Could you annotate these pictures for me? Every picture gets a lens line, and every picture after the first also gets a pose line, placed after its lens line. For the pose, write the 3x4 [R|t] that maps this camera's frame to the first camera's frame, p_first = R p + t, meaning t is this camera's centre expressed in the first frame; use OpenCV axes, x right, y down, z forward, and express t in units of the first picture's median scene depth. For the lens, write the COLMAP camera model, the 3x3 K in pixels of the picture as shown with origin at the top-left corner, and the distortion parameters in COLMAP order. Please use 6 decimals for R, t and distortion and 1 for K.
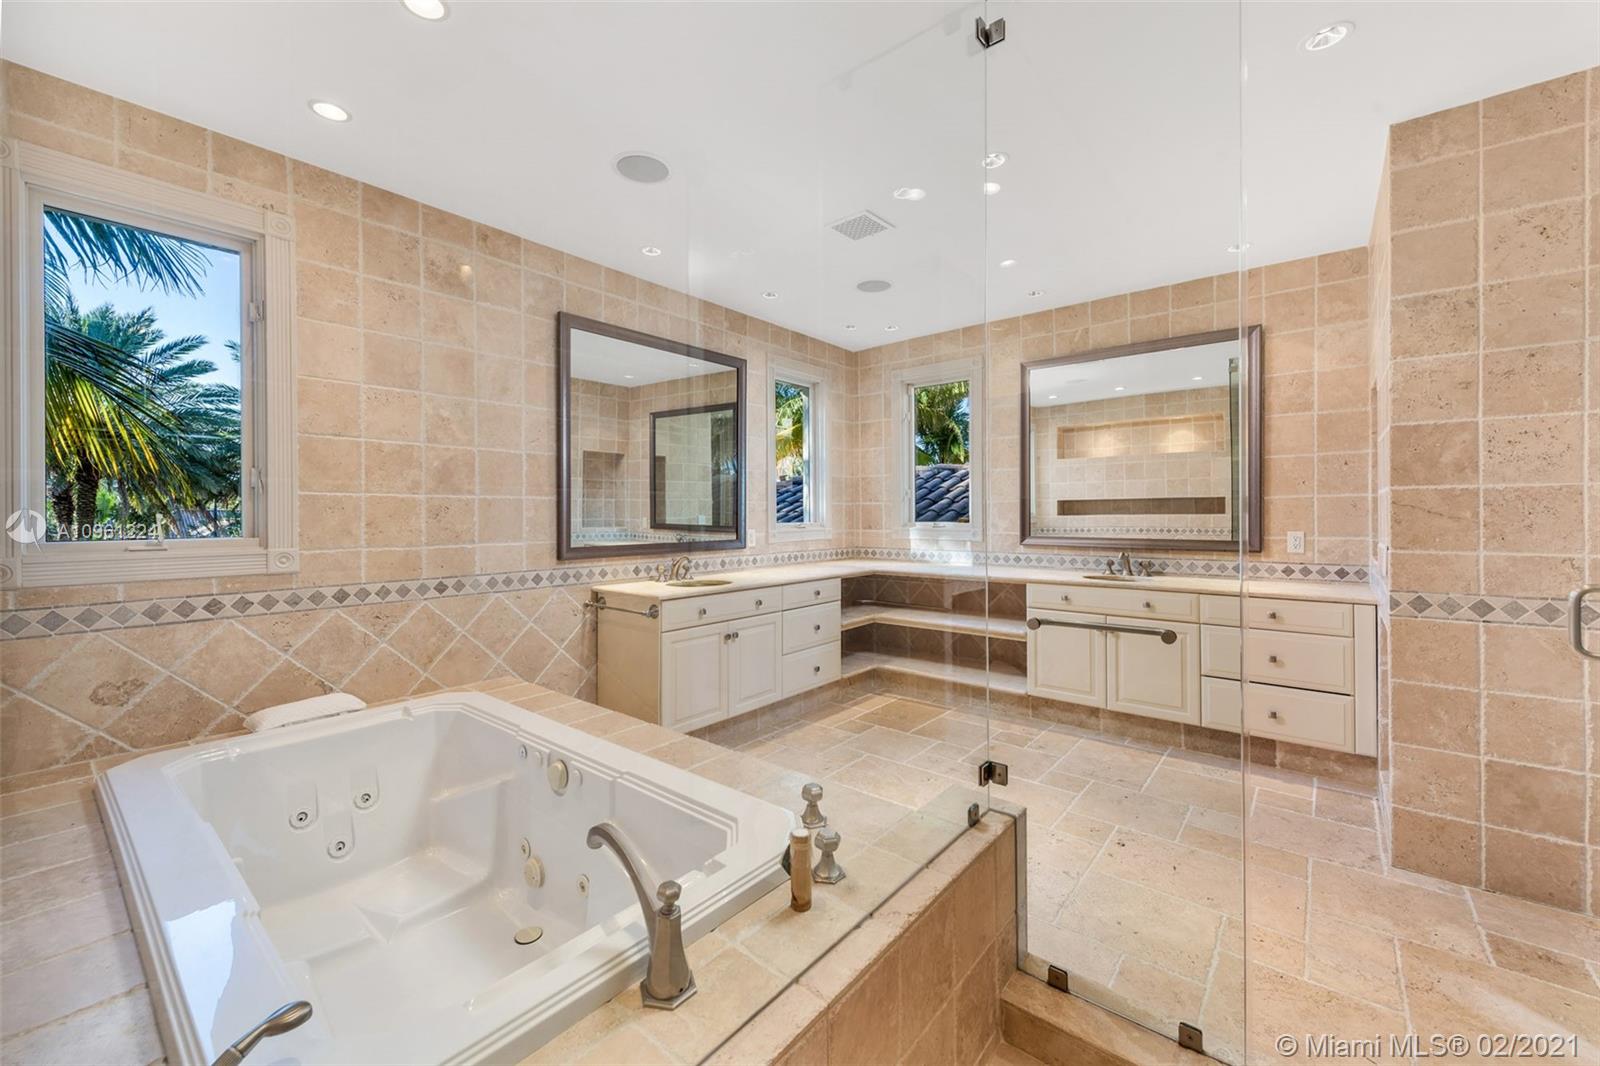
lens RADIAL K [[636.1, 0, 801.0], [0, 636.1, 509.9], [0, 0, 1]] dist [0.001458, -0.000628]
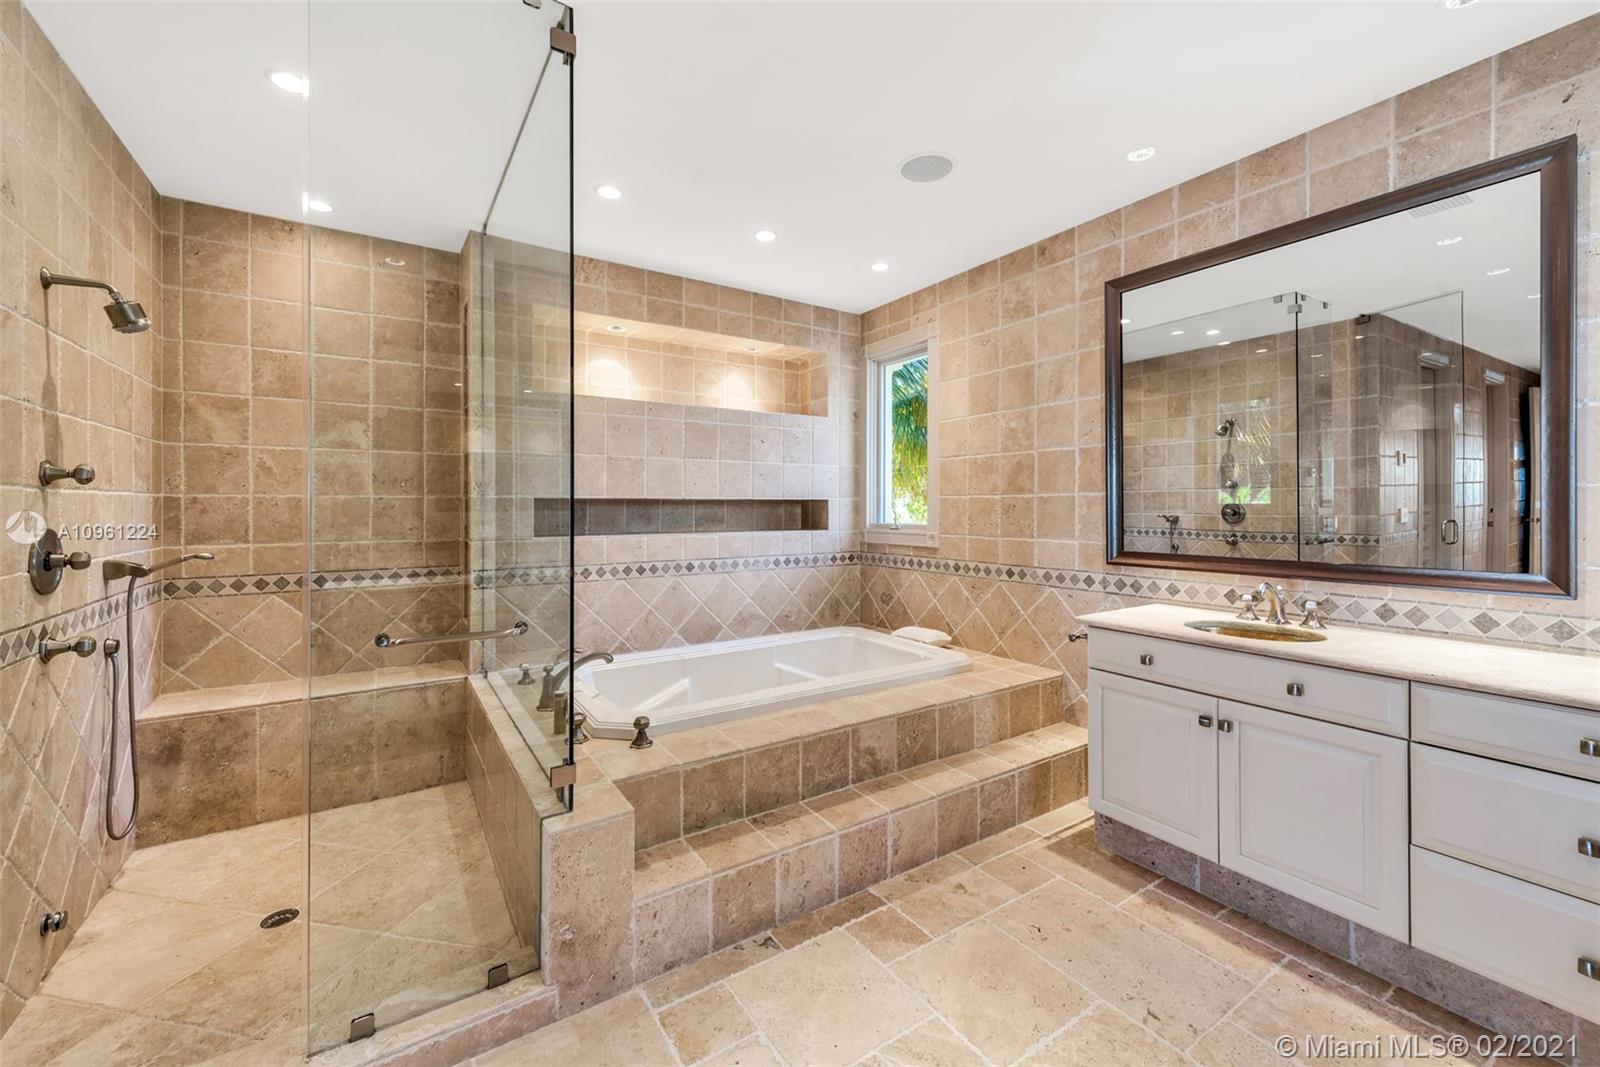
lens RADIAL K [[636.1, 0, 801.0], [0, 636.1, 510.4], [0, 0, 1]] dist [0.001458, -0.000628]
pose [[-0.298879, 0.002544, -0.954288, 0.649238], [0.002802, 0.999994, 0.001788, 0.002112], [0.954287, -0.002140, -0.298884, 0.941478]]
